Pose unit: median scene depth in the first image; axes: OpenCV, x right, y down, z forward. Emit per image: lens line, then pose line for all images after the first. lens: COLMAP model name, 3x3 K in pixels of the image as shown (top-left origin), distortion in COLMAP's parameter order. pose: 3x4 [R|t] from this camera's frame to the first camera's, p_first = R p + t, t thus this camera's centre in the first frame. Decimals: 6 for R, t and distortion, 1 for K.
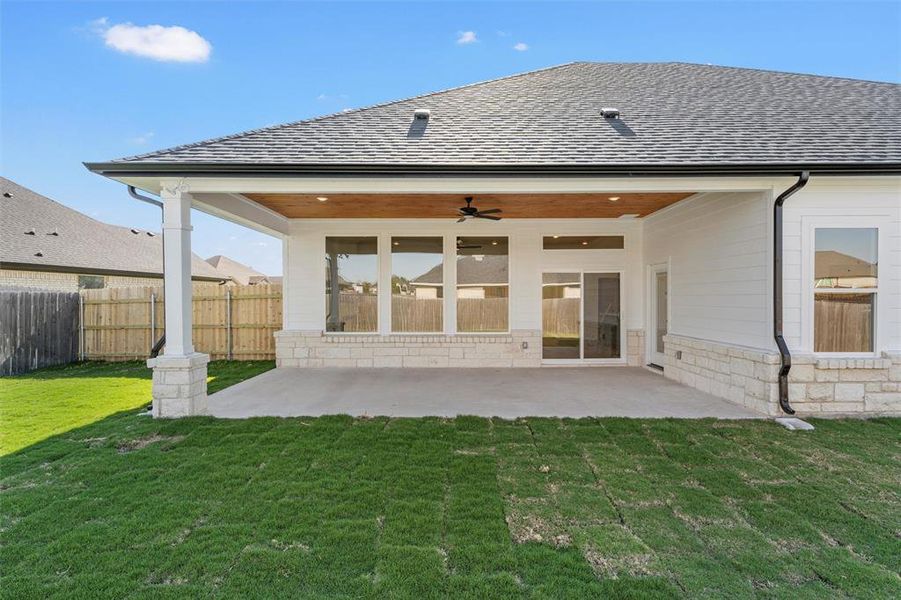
lens RADIAL K [[449.8, 0, 450.5], [0, 449.8, 300.0], [0, 0, 1]] dist [0.000714, -0.000046]
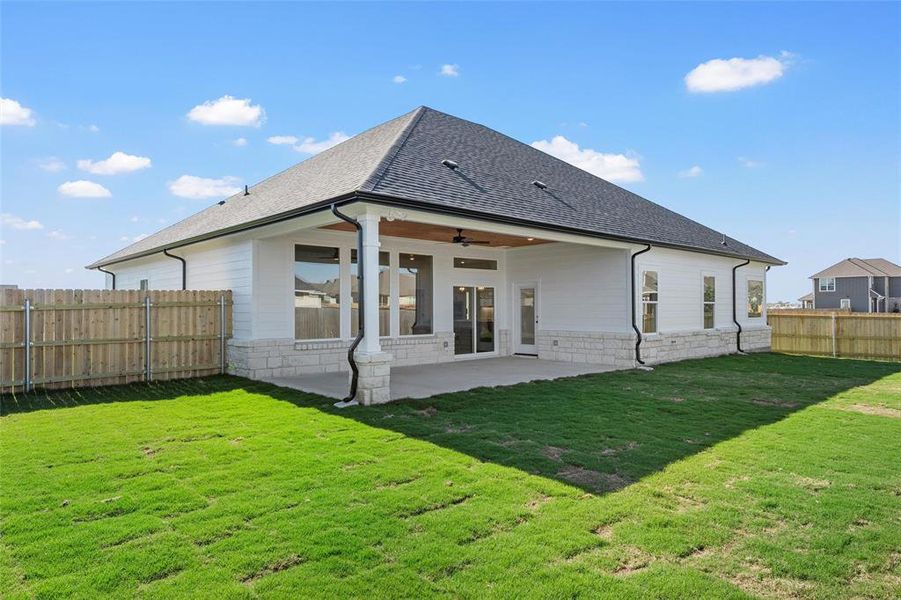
lens RADIAL K [[547.3, 0, 450.5], [0, 547.3, 300.0], [0, 0, 1]] dist [-0.001373, 0.001402]
pose [[0.744449, 0.009531, 0.667611, -0.830700], [0.003600, 0.999826, -0.018289, 0.006411], [-0.667669, 0.016019, 0.744286, -0.130909]]
